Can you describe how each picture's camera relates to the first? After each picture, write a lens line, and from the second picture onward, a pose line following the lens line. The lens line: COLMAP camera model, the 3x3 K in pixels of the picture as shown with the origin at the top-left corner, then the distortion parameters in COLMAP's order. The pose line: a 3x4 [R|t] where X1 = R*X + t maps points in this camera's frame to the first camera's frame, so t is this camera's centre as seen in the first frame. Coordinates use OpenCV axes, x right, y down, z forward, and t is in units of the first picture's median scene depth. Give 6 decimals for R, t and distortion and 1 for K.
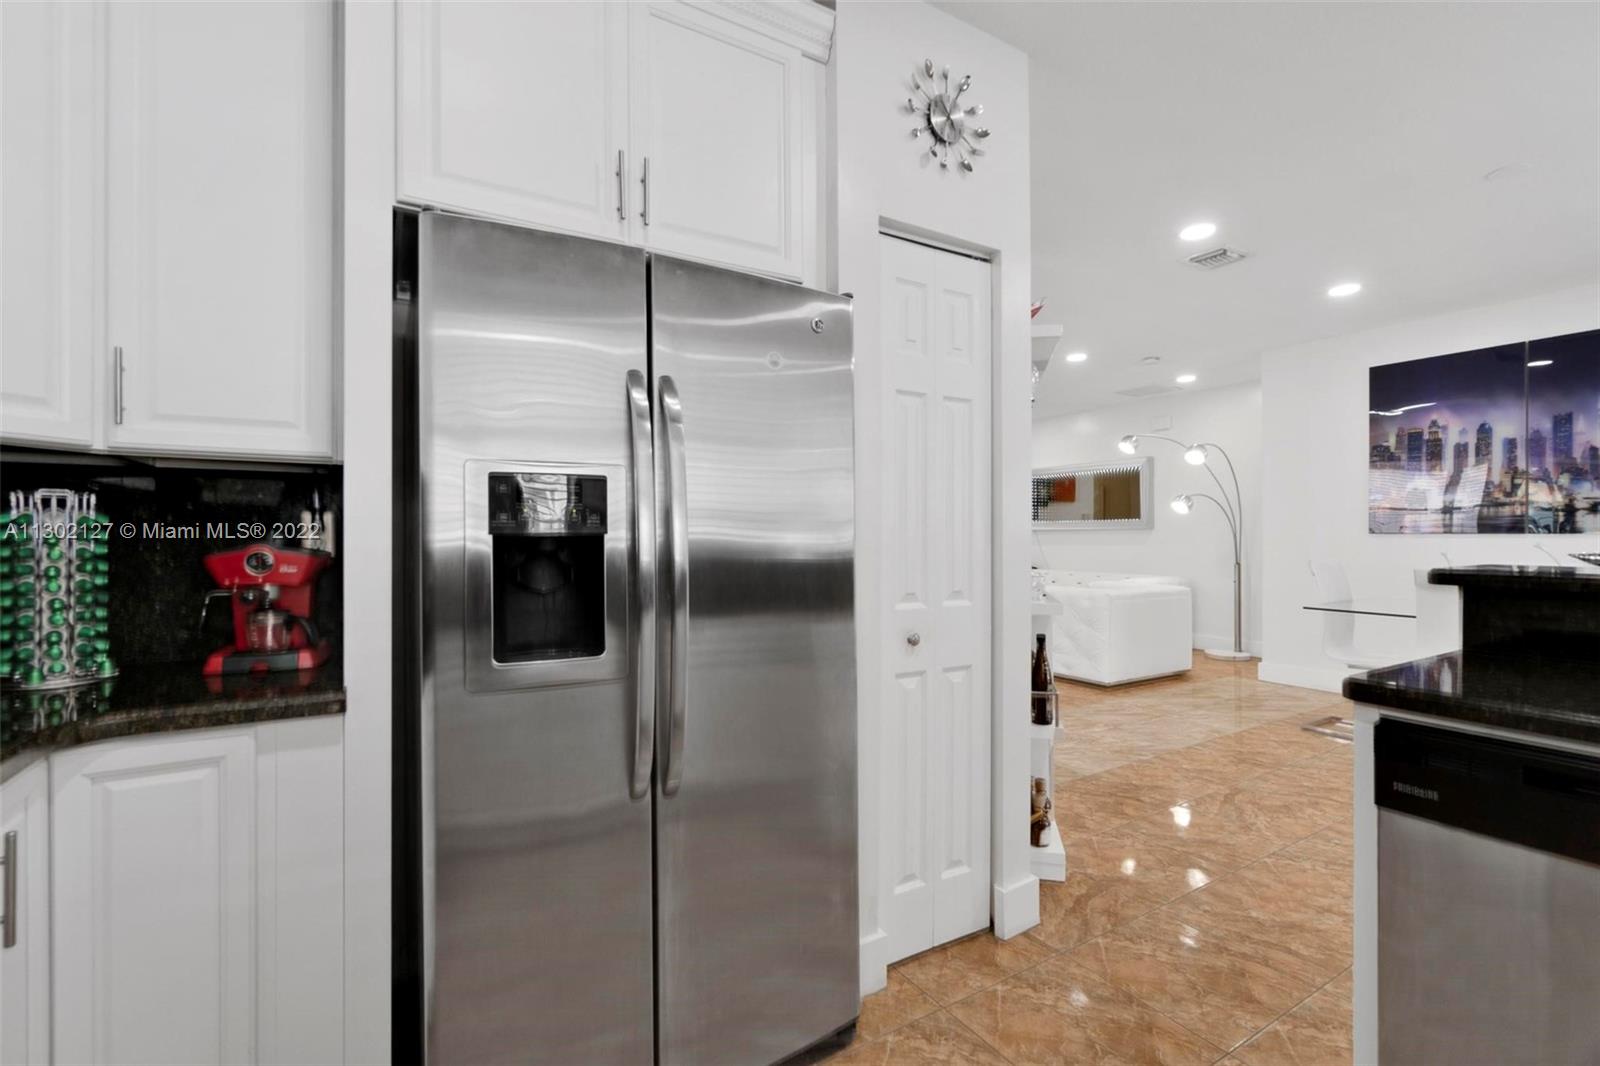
lens RADIAL K [[712.9, 0, 792.7], [0, 712.9, 534.3], [0, 0, 1]] dist [0.001462, -0.000001]
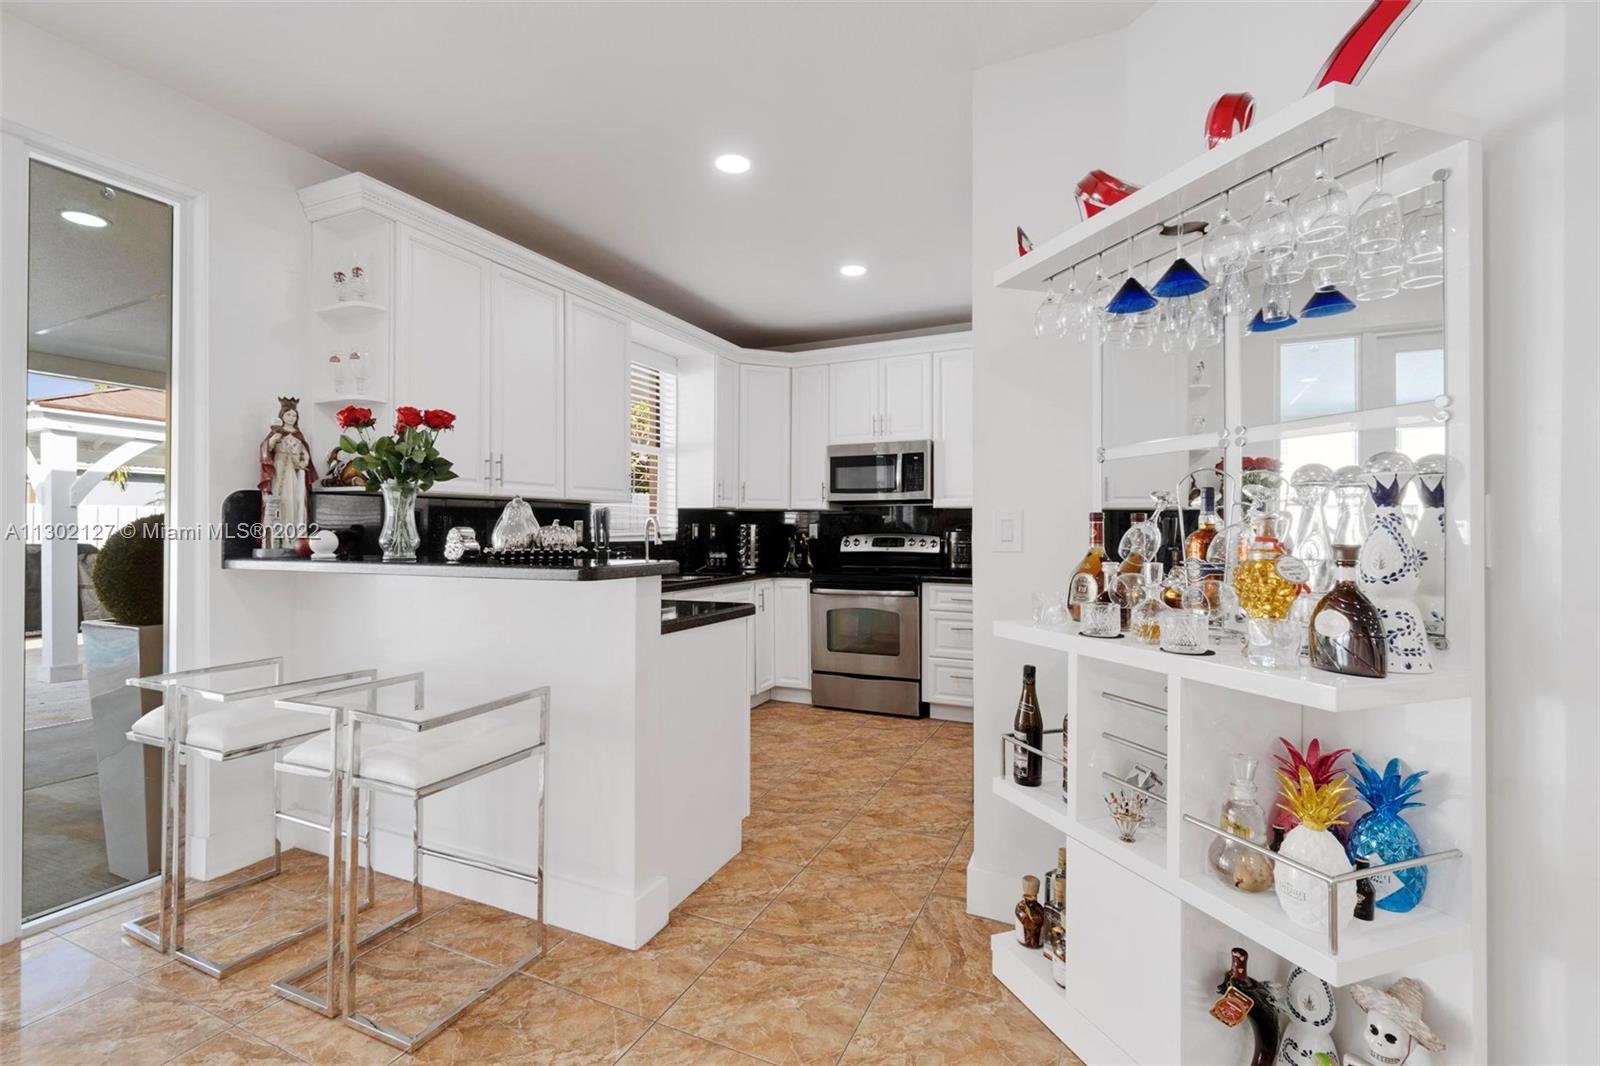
lens RADIAL K [[712.9, 0, 801.3], [0, 712.9, 529.4], [0, 0, 1]] dist [0.001462, -0.000001]
pose [[-0.827643, -0.006072, -0.561222, 1.234356], [-0.007646, 0.999971, 0.000457, -0.010103], [0.561203, 0.004669, -0.827665, 1.881400]]
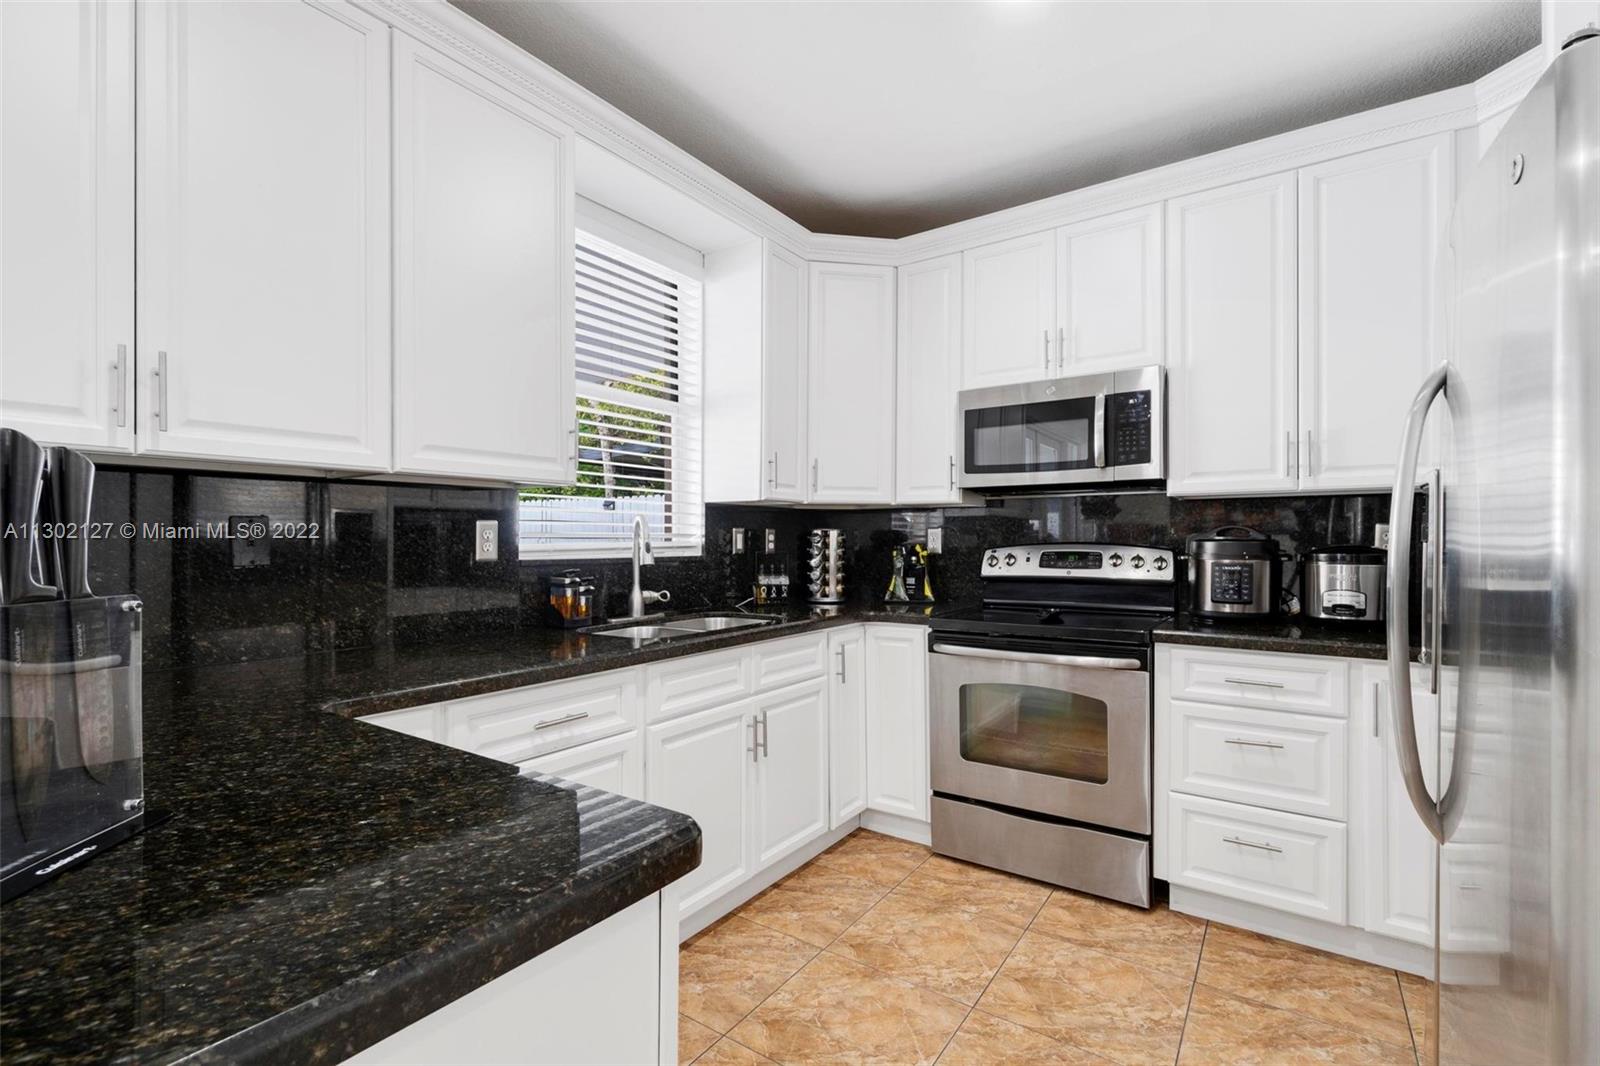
lens RADIAL K [[712.9, 0, 794.8], [0, 712.9, 543.4], [0, 0, 1]] dist [0.001462, -0.000001]
pose [[-0.913635, -0.003114, -0.406524, 0.626245], [-0.006606, 0.999952, 0.007186, -0.005742], [0.406483, 0.009251, -0.913612, 1.018390]]
